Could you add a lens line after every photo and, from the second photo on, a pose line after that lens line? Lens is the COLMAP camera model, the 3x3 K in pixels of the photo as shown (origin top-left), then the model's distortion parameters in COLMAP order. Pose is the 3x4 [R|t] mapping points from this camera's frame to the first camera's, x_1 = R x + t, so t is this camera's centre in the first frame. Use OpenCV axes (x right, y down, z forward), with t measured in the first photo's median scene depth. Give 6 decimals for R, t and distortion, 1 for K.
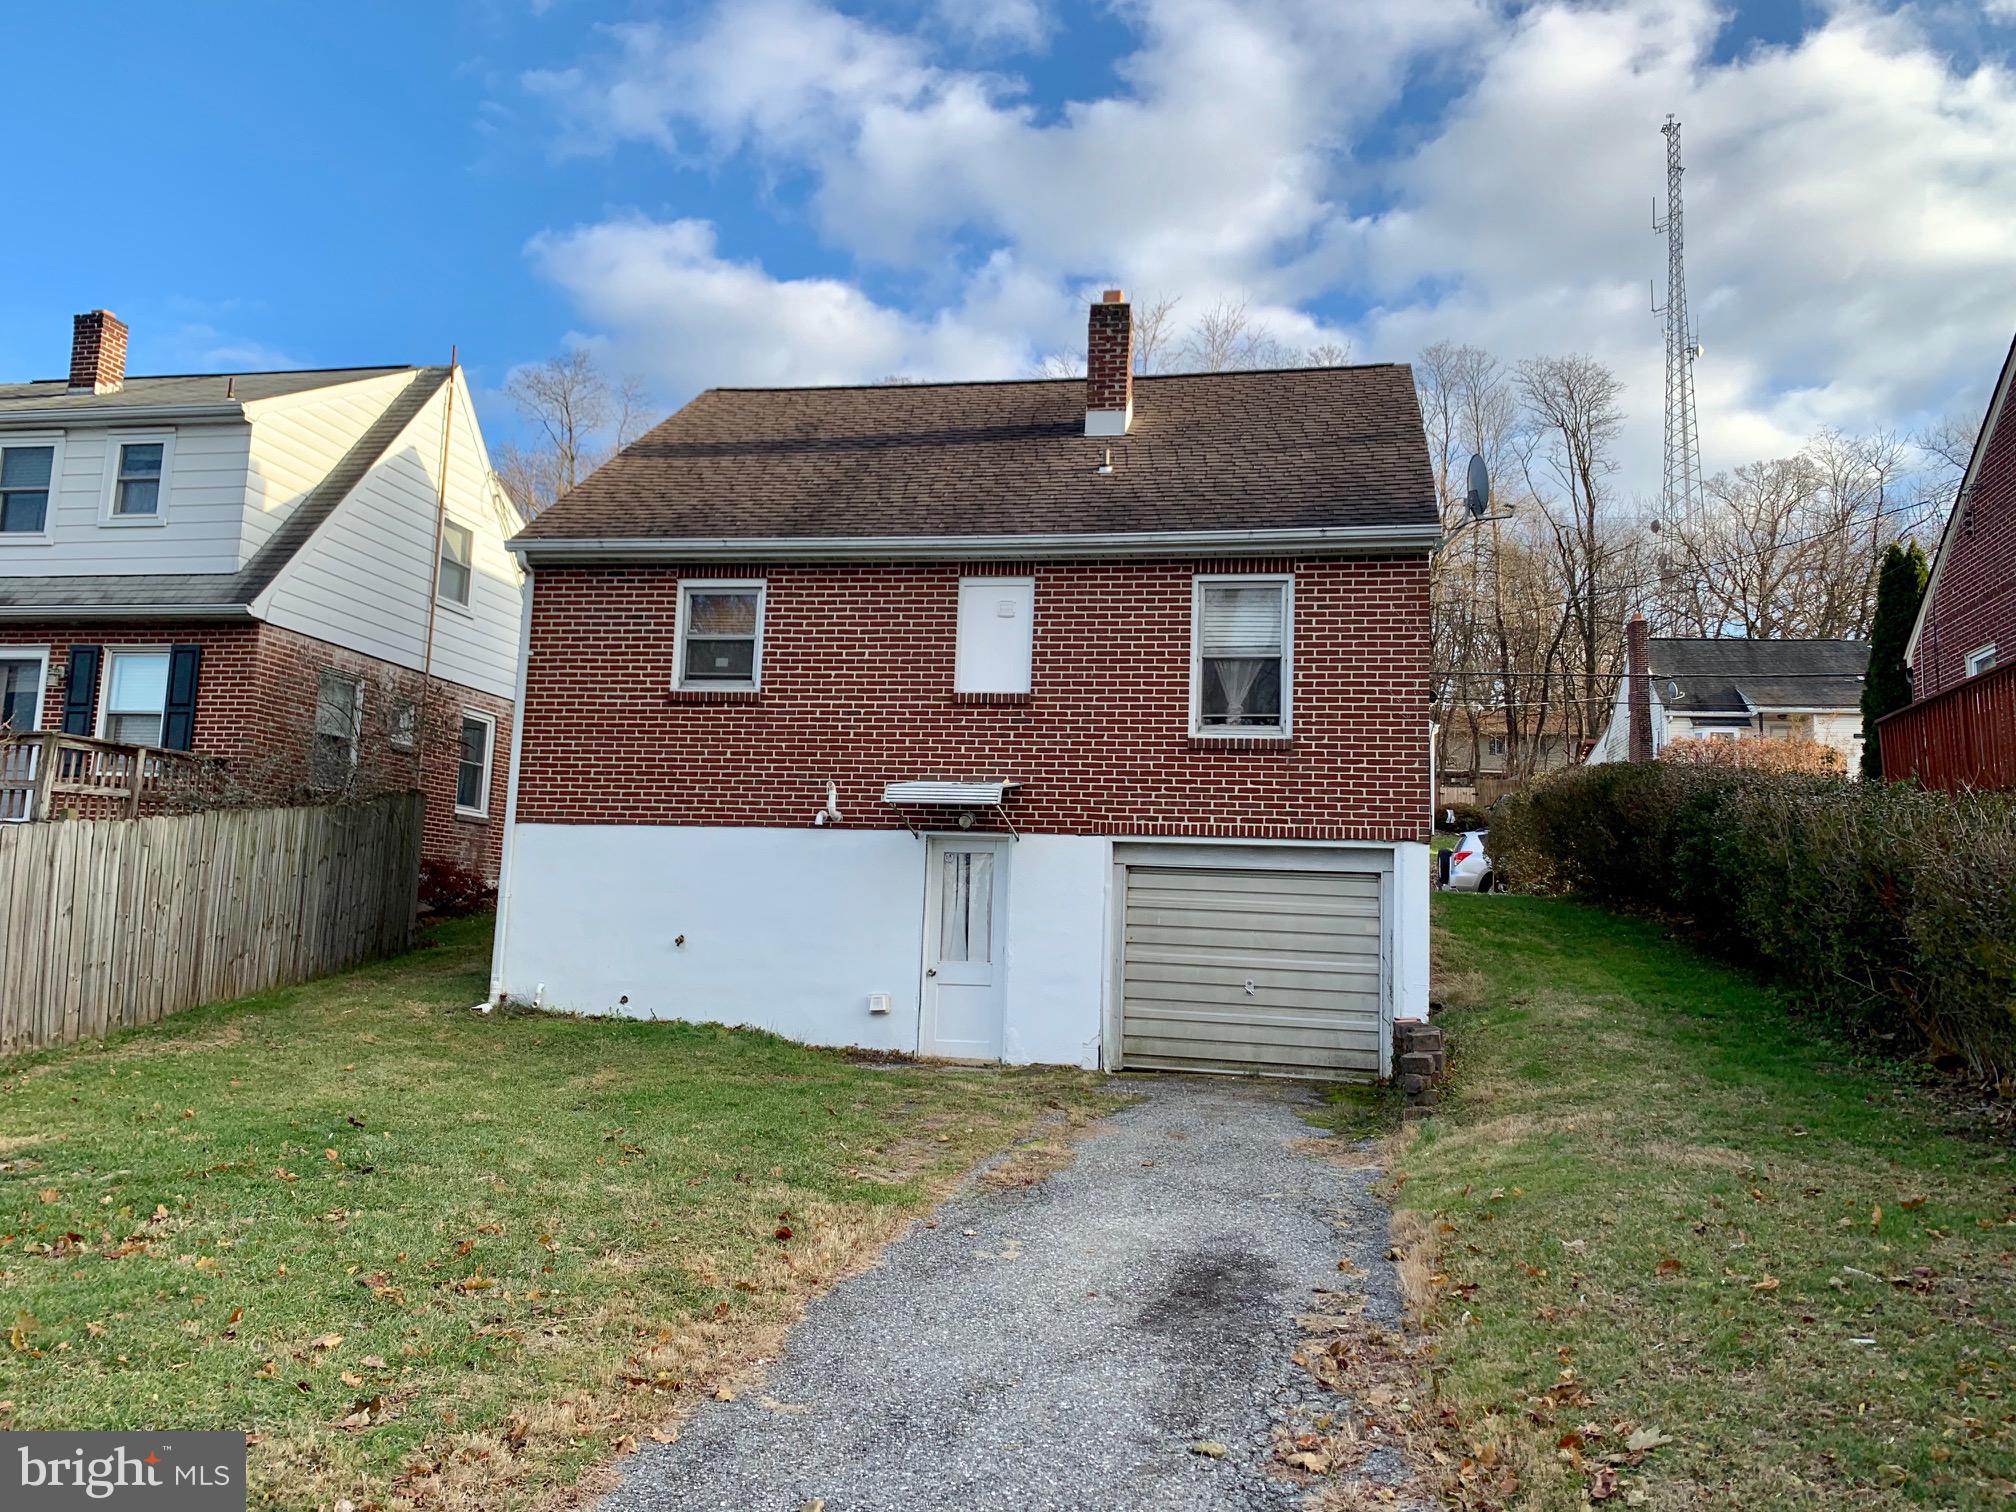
lens RADIAL K [[1533.9, 0, 1021.7], [0, 1533.9, 742.6], [0, 0, 1]] dist [0.050384, -0.055904]
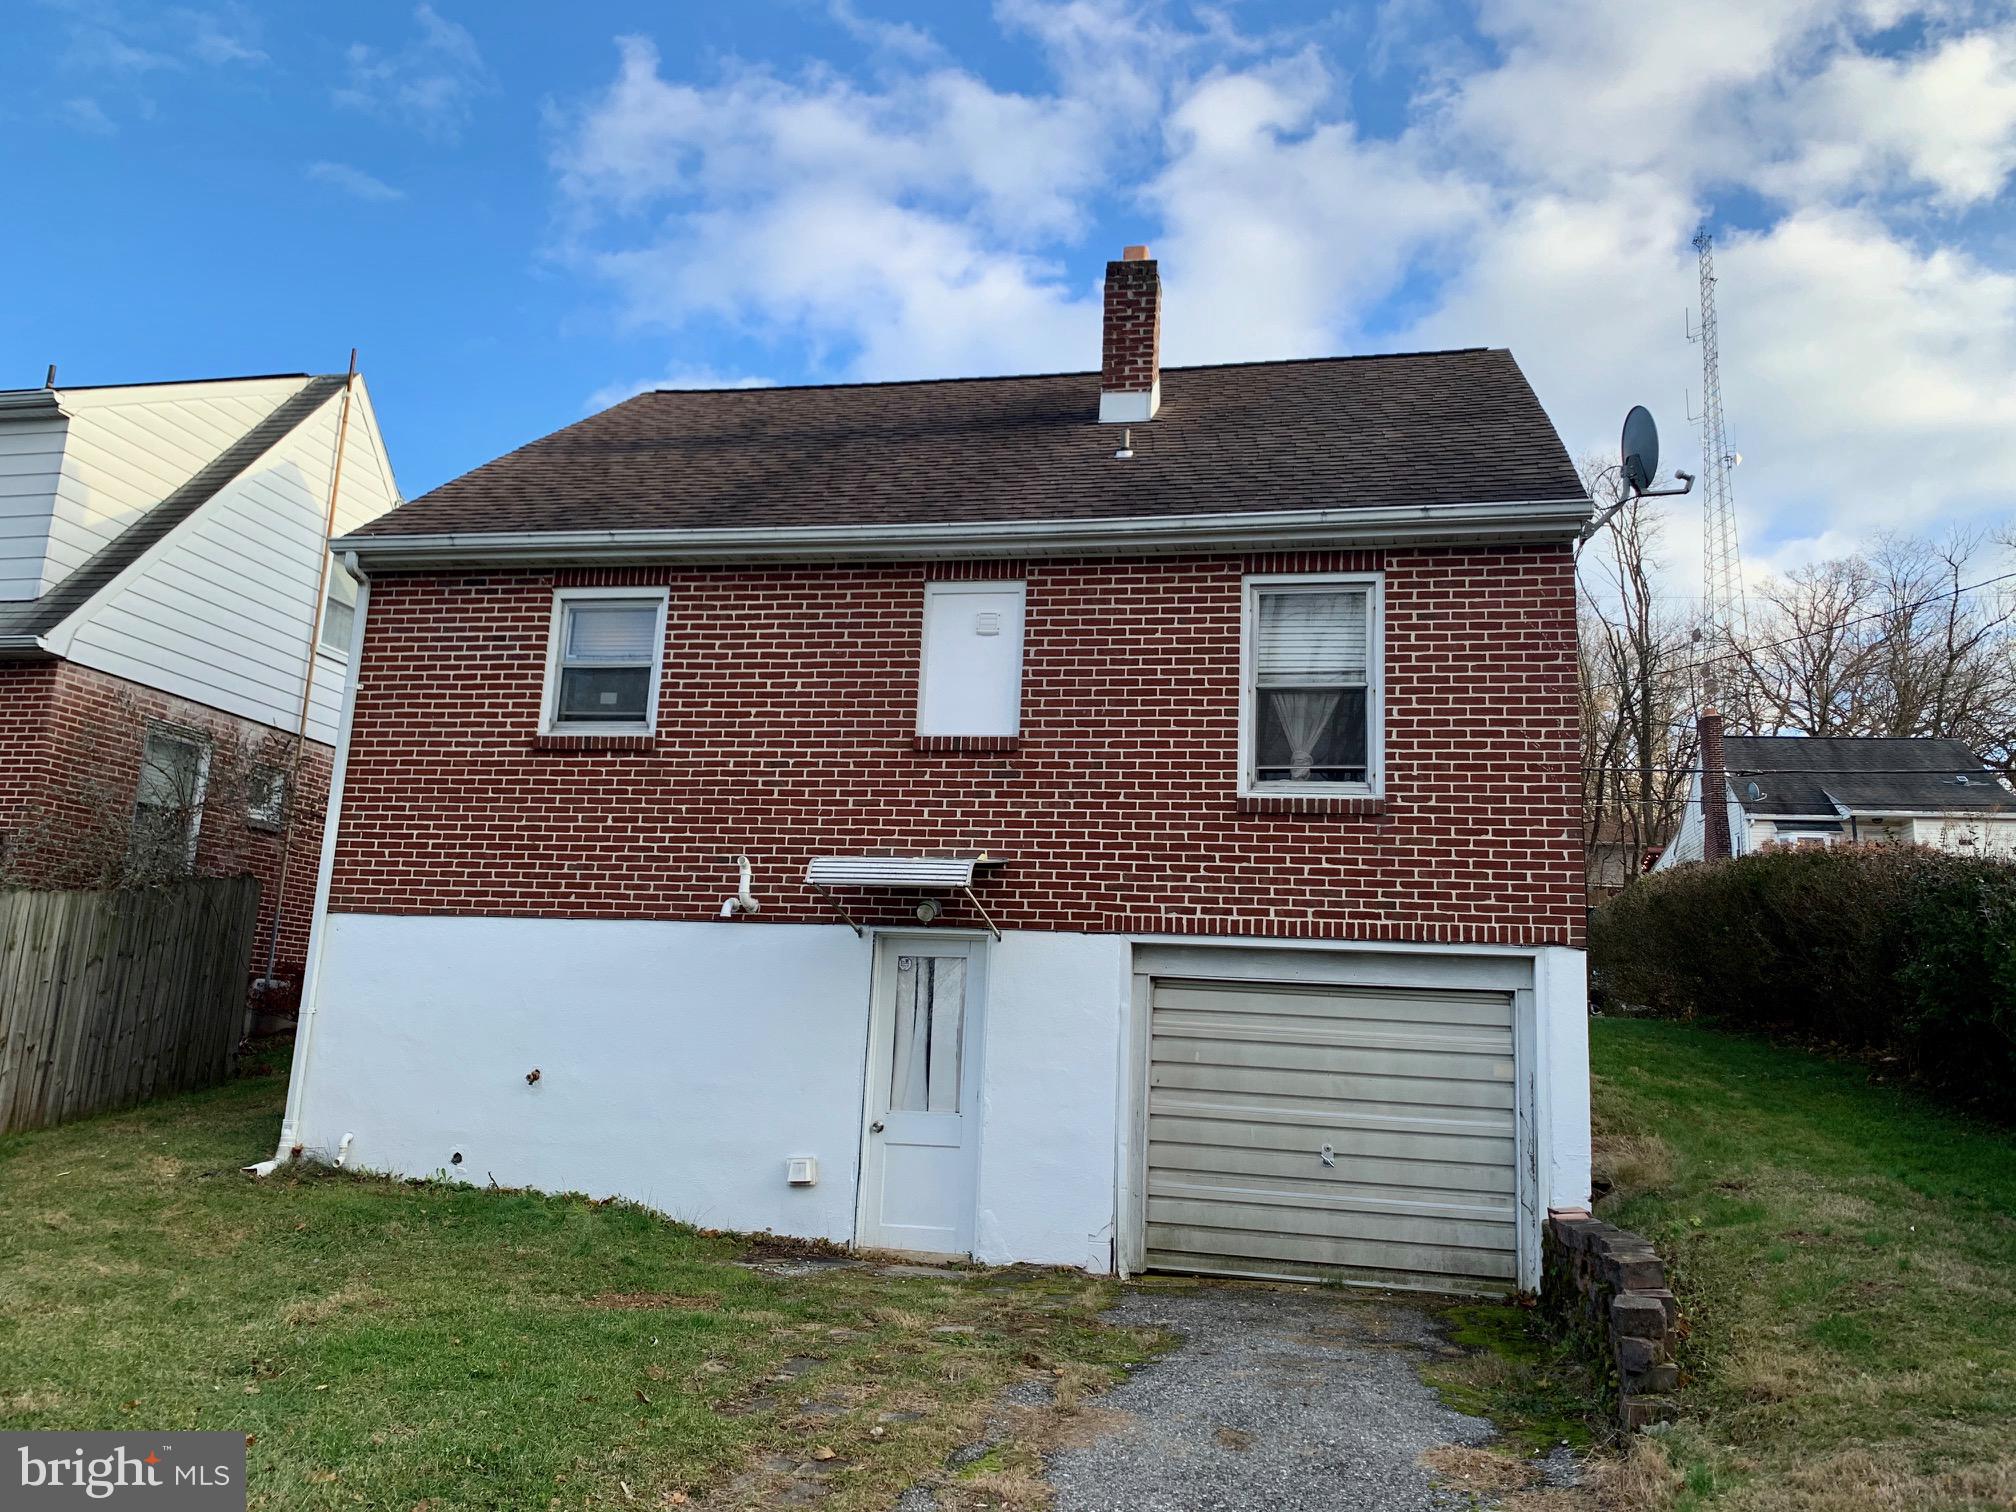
lens RADIAL K [[1533.9, 0, 1015.2], [0, 1533.9, 746.8], [0, 0, 1]] dist [0.050384, -0.055904]
pose [[0.999722, 0.005324, -0.022968, 0.020324], [-0.006911, 0.997552, -0.069589, 0.022730], [0.022542, 0.069729, 0.997311, 0.269952]]
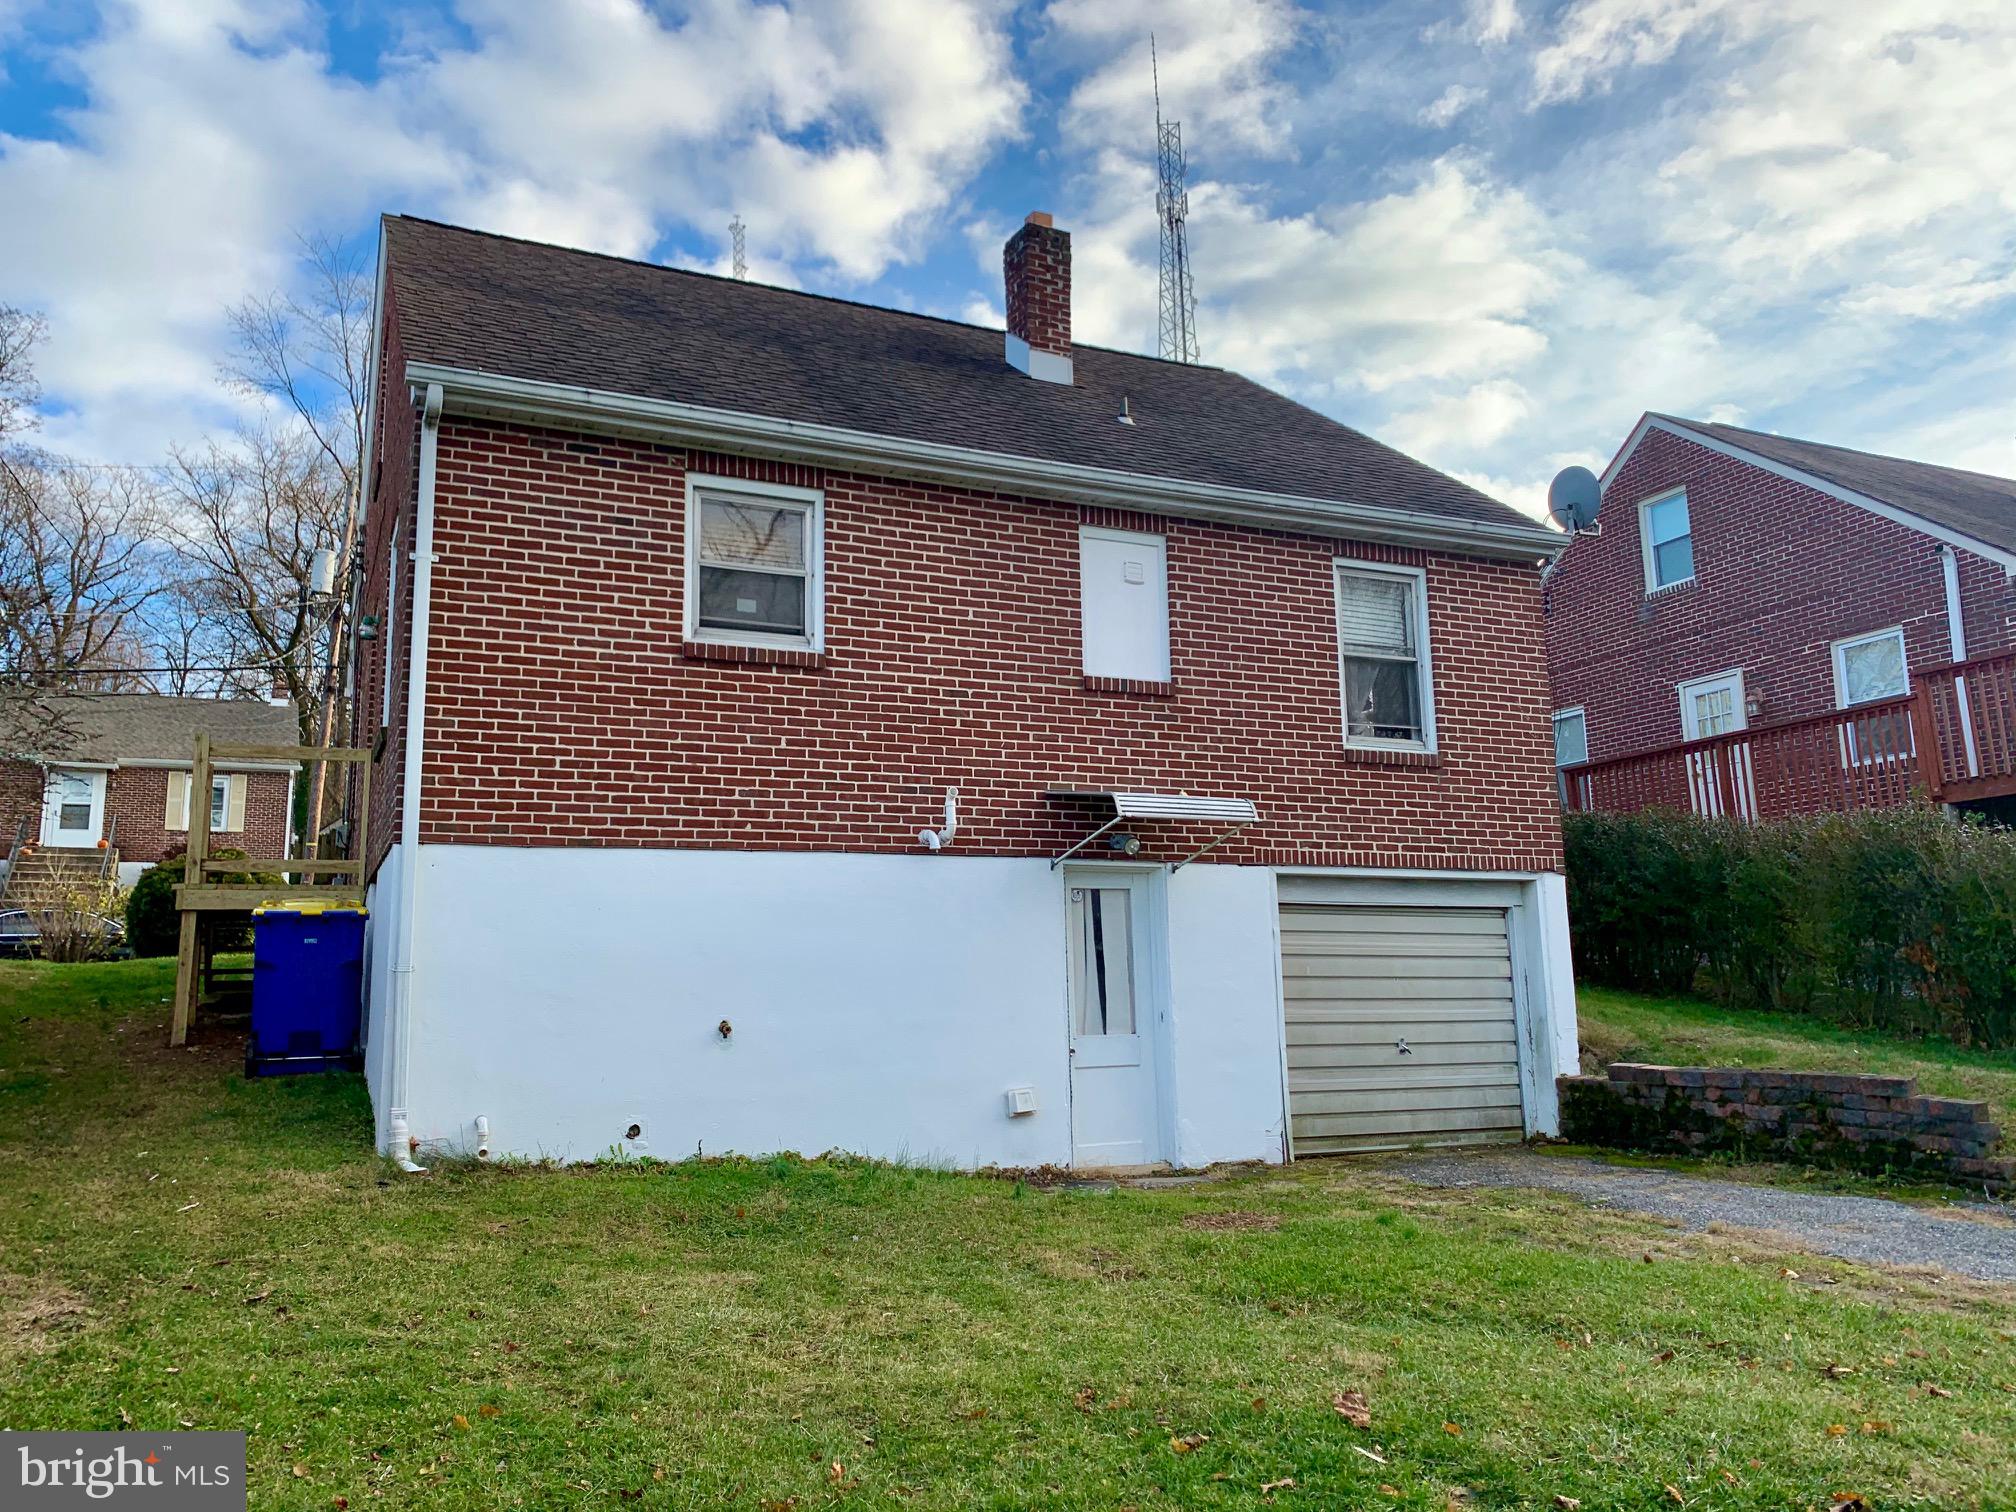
lens RADIAL K [[1533.9, 0, 1011.9], [0, 1533.9, 739.6], [0, 0, 1]] dist [0.050384, -0.055904]
pose [[0.810907, 0.050743, 0.582971, -0.506112], [-0.029359, 0.998506, -0.046075, 0.034352], [-0.584438, 0.020247, 0.811186, 0.408575]]
